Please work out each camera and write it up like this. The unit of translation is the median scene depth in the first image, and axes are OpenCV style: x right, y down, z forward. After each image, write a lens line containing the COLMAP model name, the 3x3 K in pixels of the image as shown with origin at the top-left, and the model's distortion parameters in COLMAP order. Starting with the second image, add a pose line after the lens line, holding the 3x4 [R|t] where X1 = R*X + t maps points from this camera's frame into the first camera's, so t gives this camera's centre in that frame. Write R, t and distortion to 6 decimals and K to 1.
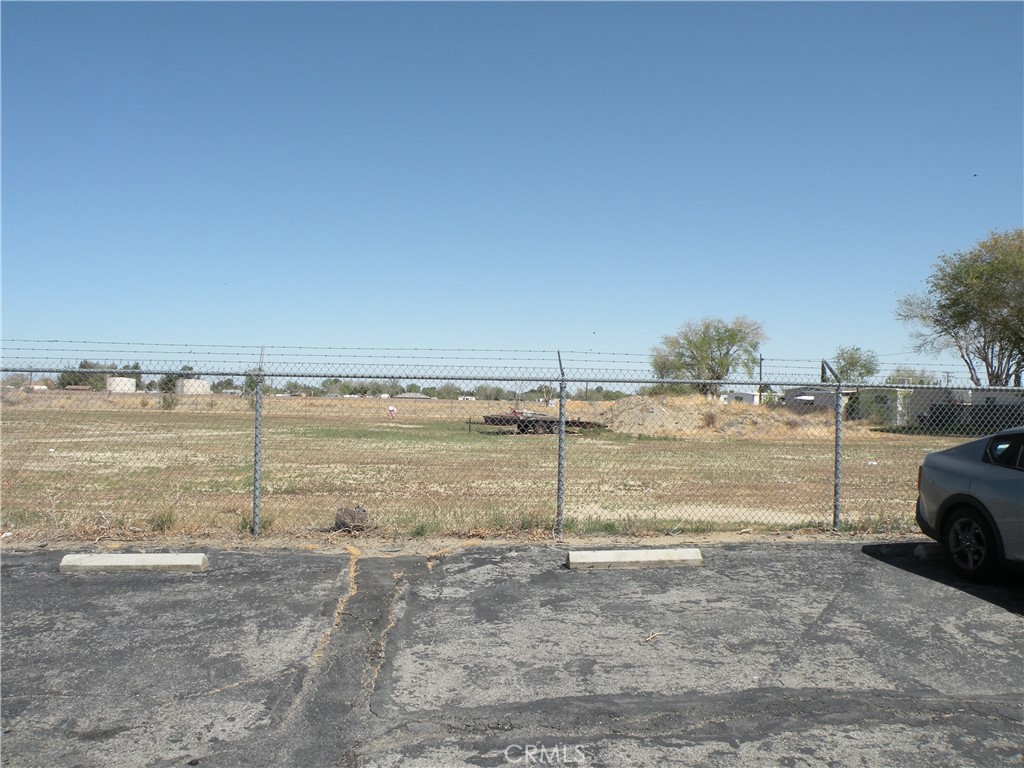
lens RADIAL K [[806.1, 0, 517.5], [0, 806.1, 382.6], [0, 0, 1]] dist [-0.156318, 0.137664]
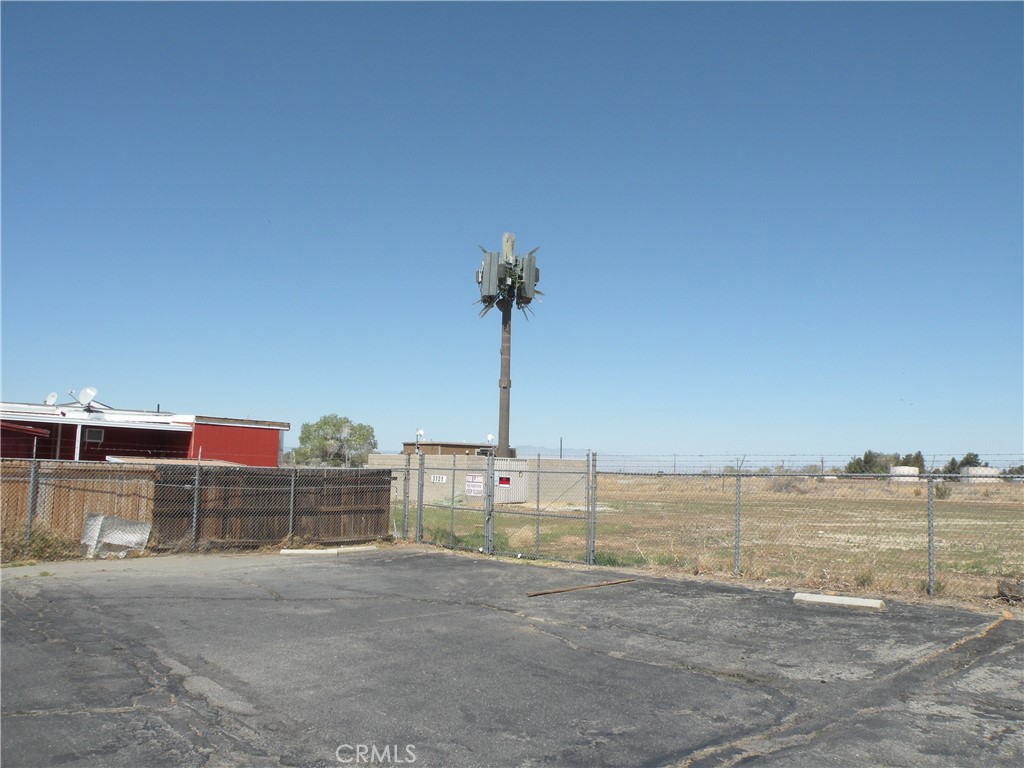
lens RADIAL K [[806.1, 0, 517.5], [0, 806.1, 382.6], [0, 0, 1]] dist [-0.156318, 0.137664]
pose [[0.597883, -0.094381, -0.796008, 0.330893], [0.004226, 0.993401, -0.114611, -0.018015], [0.801572, 0.065160, 0.594337, -0.368335]]
